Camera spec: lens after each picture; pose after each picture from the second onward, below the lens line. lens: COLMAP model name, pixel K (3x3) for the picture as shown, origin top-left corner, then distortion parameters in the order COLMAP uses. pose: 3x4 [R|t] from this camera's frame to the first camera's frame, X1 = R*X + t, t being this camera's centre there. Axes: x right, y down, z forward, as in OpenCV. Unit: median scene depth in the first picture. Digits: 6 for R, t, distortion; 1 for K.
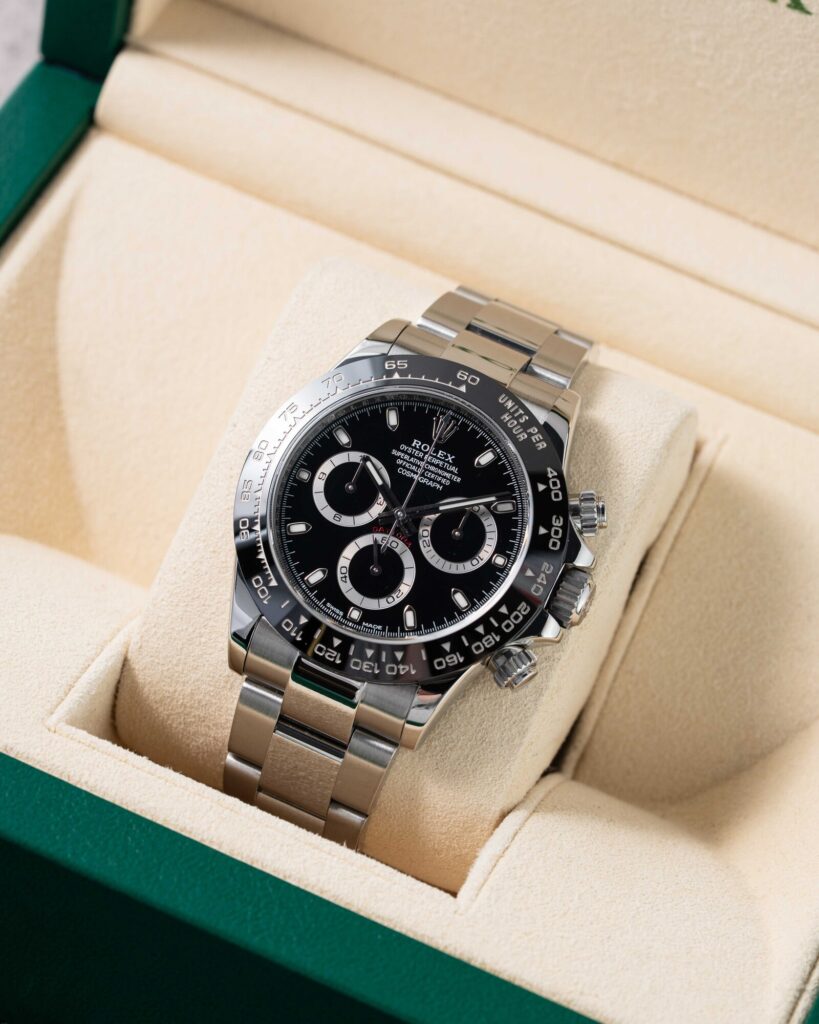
lens RADIAL K [[5875.0, 0, 408.2], [0, 5875.0, 515.4], [0, 0, 1]] dist [1.119936, 0.000000]
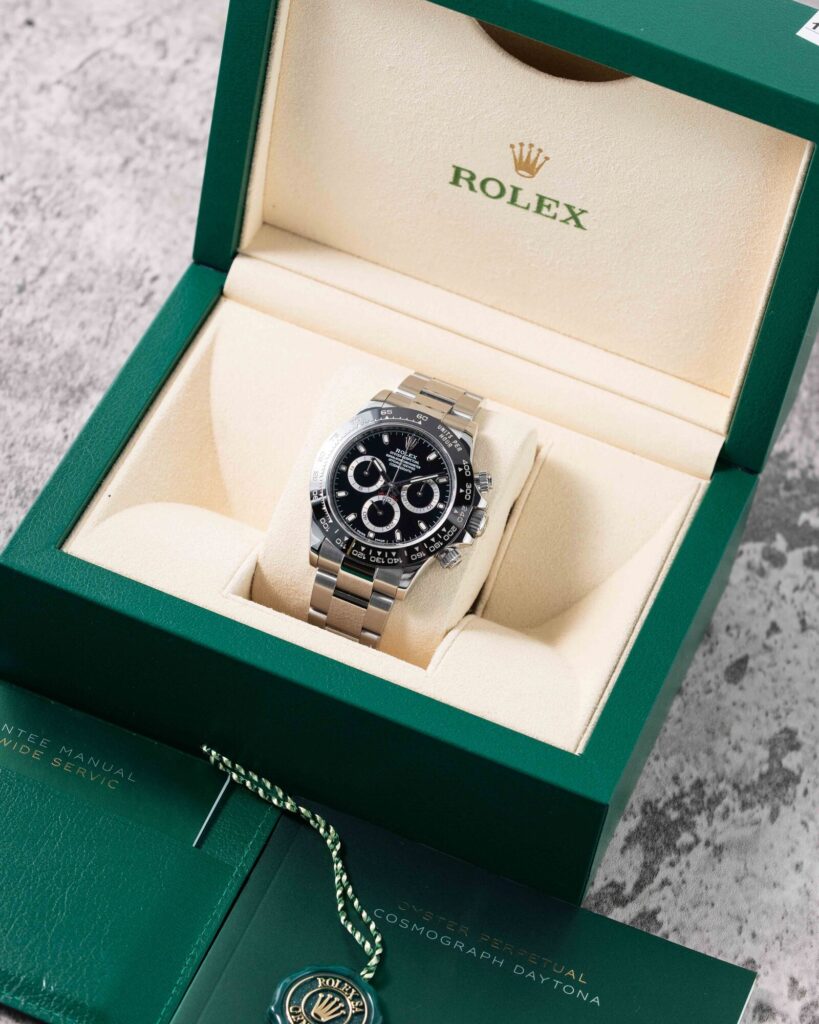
lens RADIAL K [[5875.0, 0, 411.4], [0, 5875.0, 513.0], [0, 0, 1]] dist [1.119936, 0.000000]
pose [[0.999252, -0.036102, 0.013882, -0.022257], [0.036226, 0.999305, -0.008796, 0.026521], [-0.013555, 0.009293, 0.999865, -1.000336]]
